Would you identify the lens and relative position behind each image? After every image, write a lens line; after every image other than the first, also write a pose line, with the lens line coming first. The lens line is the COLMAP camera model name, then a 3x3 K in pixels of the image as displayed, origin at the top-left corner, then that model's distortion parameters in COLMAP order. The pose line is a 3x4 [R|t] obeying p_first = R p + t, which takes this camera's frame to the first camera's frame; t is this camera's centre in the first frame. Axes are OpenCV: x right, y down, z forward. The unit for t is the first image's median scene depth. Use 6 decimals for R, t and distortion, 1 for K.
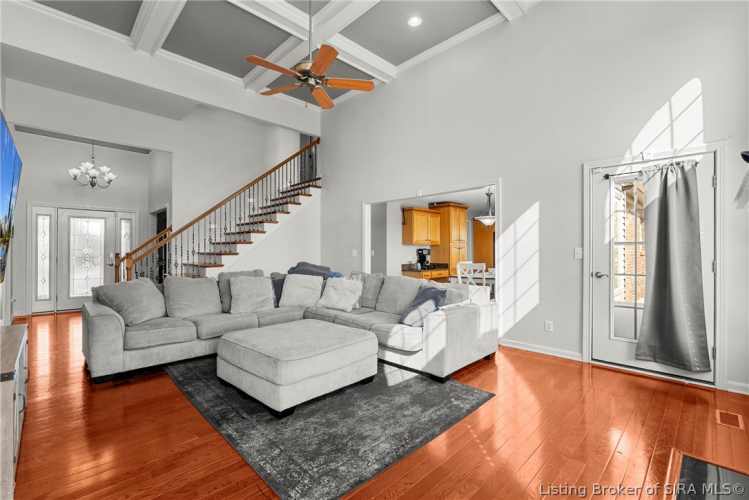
lens RADIAL K [[335.1, 0, 372.8], [0, 335.1, 248.7], [0, 0, 1]] dist [0.000173, 0.000849]
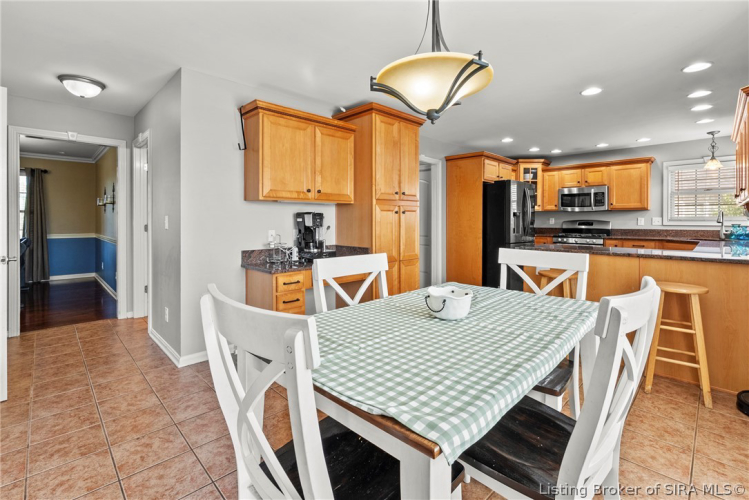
lens RADIAL K [[335.1, 0, 359.5], [0, 335.1, 221.5], [0, 0, 1]] dist [0.000173, 0.000849]
pose [[0.999685, 0.003082, -0.024890, 0.543950], [-0.002808, 0.999935, 0.011067, 0.016109], [0.024922, -0.010993, 0.999629, 1.410640]]
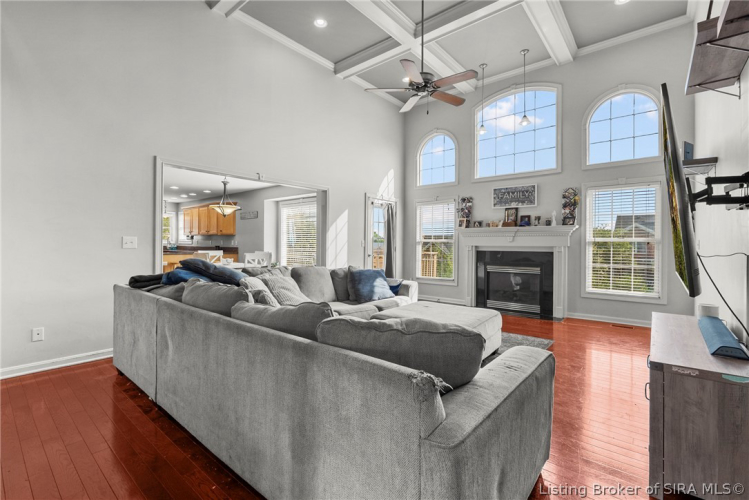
lens RADIAL K [[335.1, 0, 379.2], [0, 335.1, 243.4], [0, 0, 1]] dist [0.000173, 0.000849]
pose [[-0.097688, 0.001500, 0.995216, -1.243599], [-0.018570, 0.999822, -0.003330, 0.019297], [-0.995044, -0.018807, -0.097642, 1.196494]]
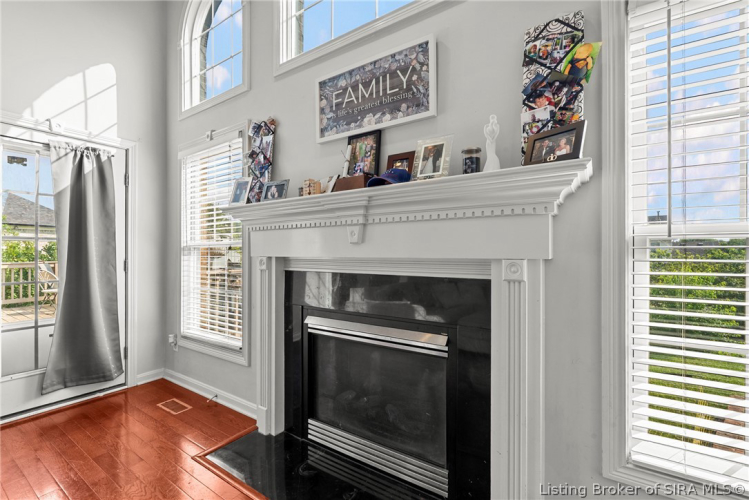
lens RADIAL K [[335.1, 0, 373.1], [0, 335.1, 250.4], [0, 0, 1]] dist [0.000173, 0.000849]
pose [[-0.188059, 0.002021, 0.982156, -0.080369], [-0.008970, 0.999953, -0.003775, 0.004991], [-0.982117, -0.009519, -0.188032, 0.411962]]
